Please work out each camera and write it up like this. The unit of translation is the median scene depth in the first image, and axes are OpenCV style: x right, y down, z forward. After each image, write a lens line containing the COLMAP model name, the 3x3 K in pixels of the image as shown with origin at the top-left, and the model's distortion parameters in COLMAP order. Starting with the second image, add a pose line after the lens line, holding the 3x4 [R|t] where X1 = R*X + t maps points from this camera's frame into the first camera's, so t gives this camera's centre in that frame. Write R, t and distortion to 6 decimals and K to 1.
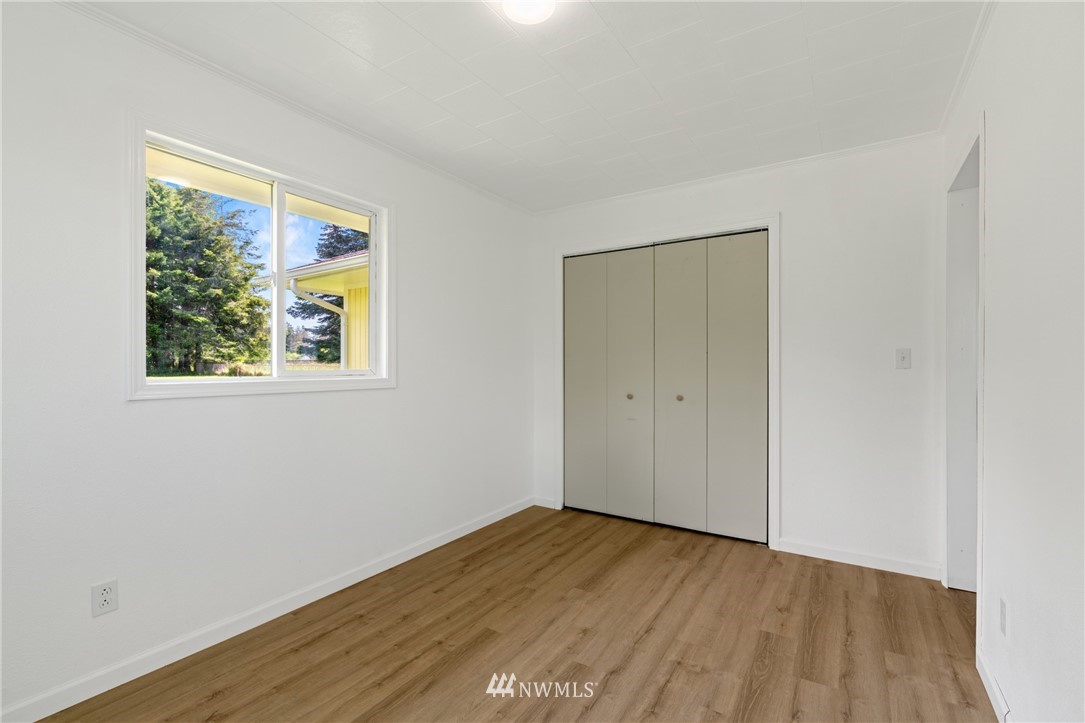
lens RADIAL K [[491.0, 0, 534.6], [0, 491.0, 364.2], [0, 0, 1]] dist [0.000254, 0.001972]
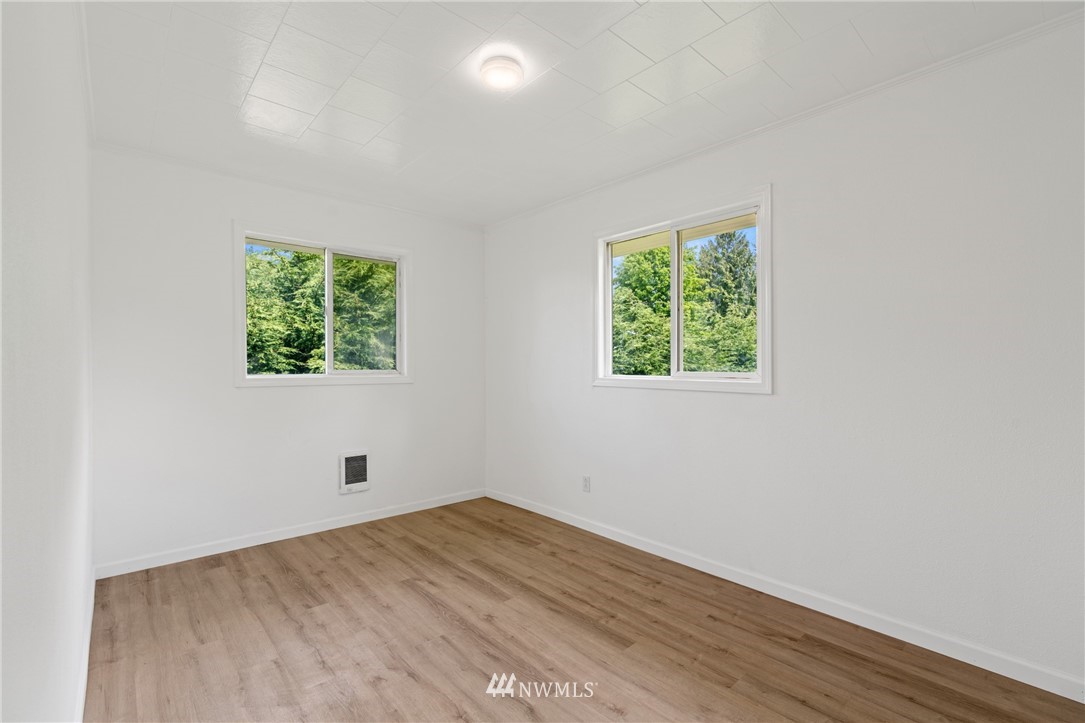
lens RADIAL K [[491.0, 0, 541.9], [0, 491.0, 370.2], [0, 0, 1]] dist [0.000254, 0.001972]
pose [[-0.263120, 0.010106, -0.964710, 0.844324], [0.000622, 0.999947, 0.010305, -0.005728], [0.964763, 0.002112, -0.263113, 1.039222]]
